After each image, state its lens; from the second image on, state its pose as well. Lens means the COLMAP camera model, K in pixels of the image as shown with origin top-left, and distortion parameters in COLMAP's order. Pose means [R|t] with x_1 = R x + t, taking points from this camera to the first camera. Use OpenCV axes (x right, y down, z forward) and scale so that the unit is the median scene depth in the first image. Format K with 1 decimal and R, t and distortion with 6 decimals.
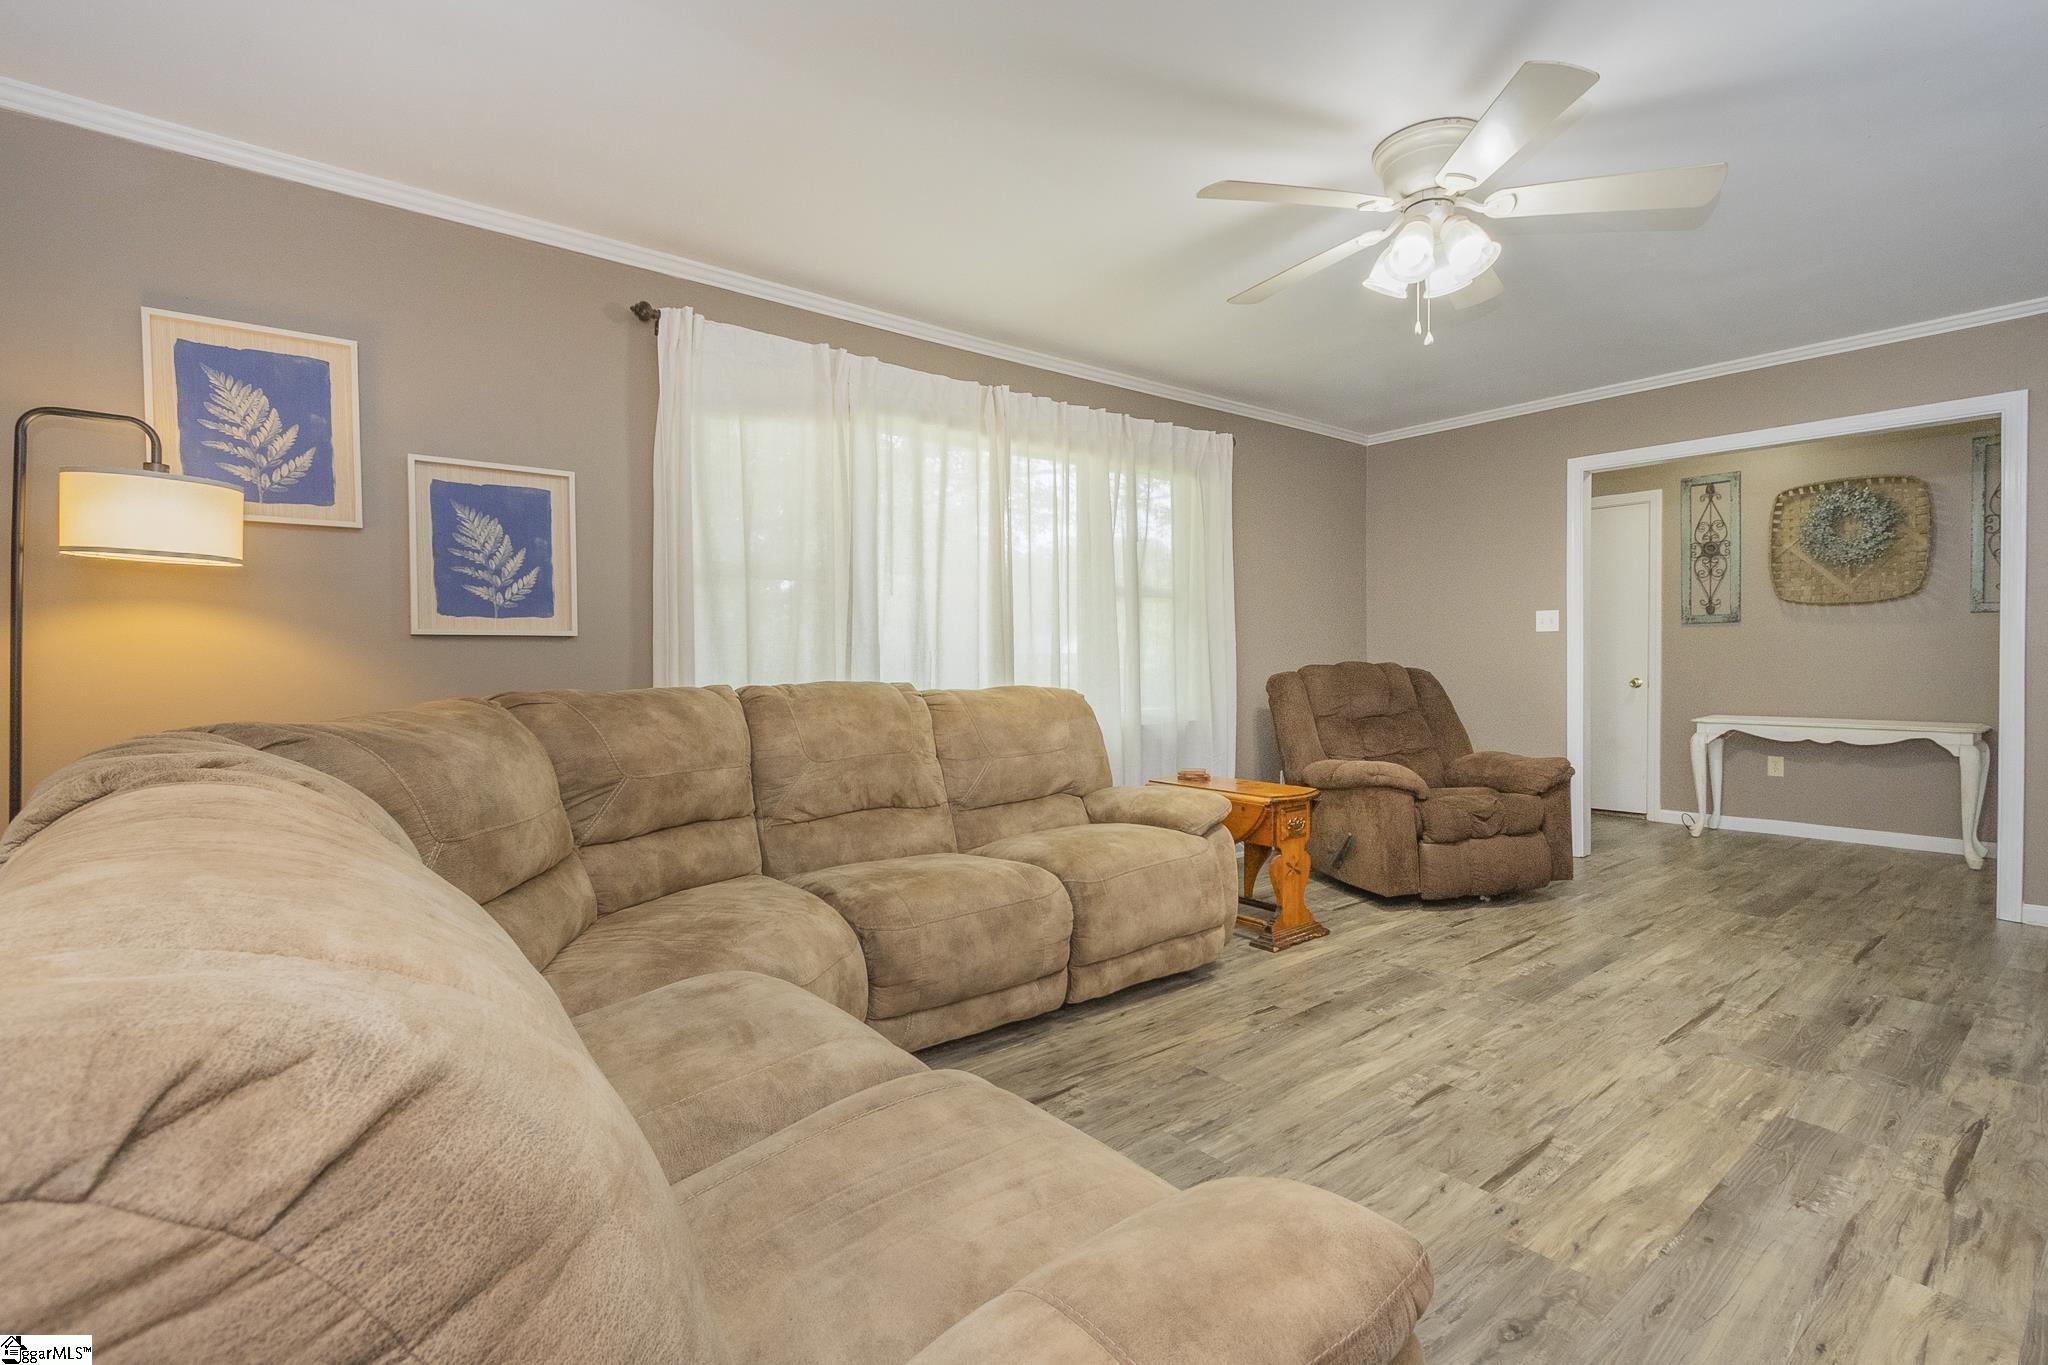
lens RADIAL K [[946.2, 0, 1020.3], [0, 946.2, 673.0], [0, 0, 1]] dist [0.000409, -0.000074]
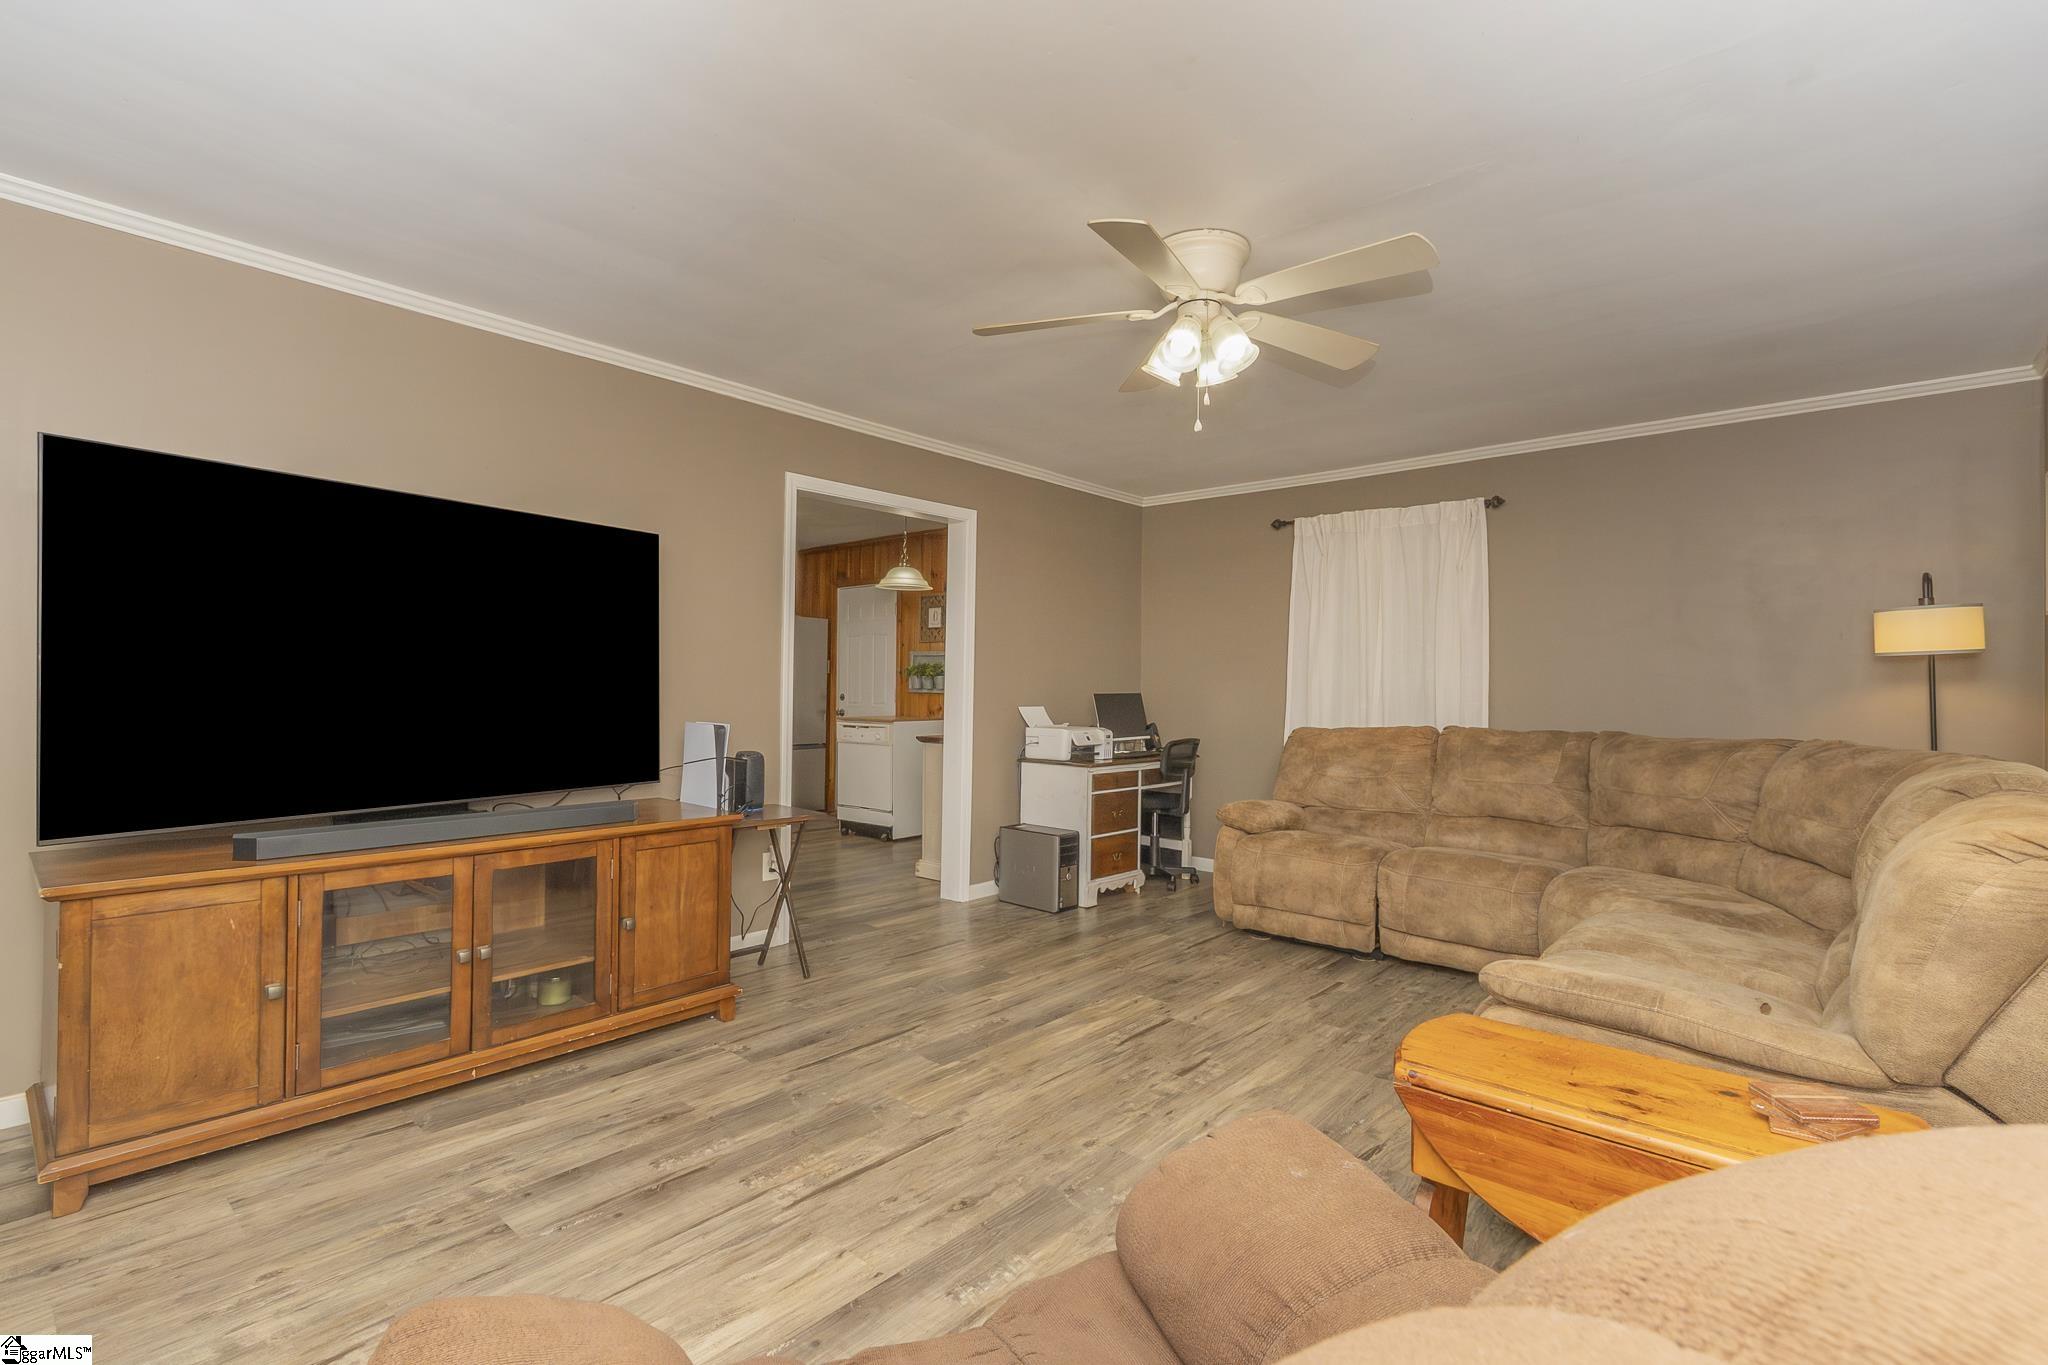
lens RADIAL K [[914.7, 0, 1029.9], [0, 914.7, 675.6], [0, 0, 1]] dist [-0.001668, -0.000778]
pose [[-0.984927, -0.006810, -0.172838, 0.947393], [-0.008091, 0.999945, 0.006709, -0.085504], [0.172783, 0.008006, -0.984927, 2.366938]]
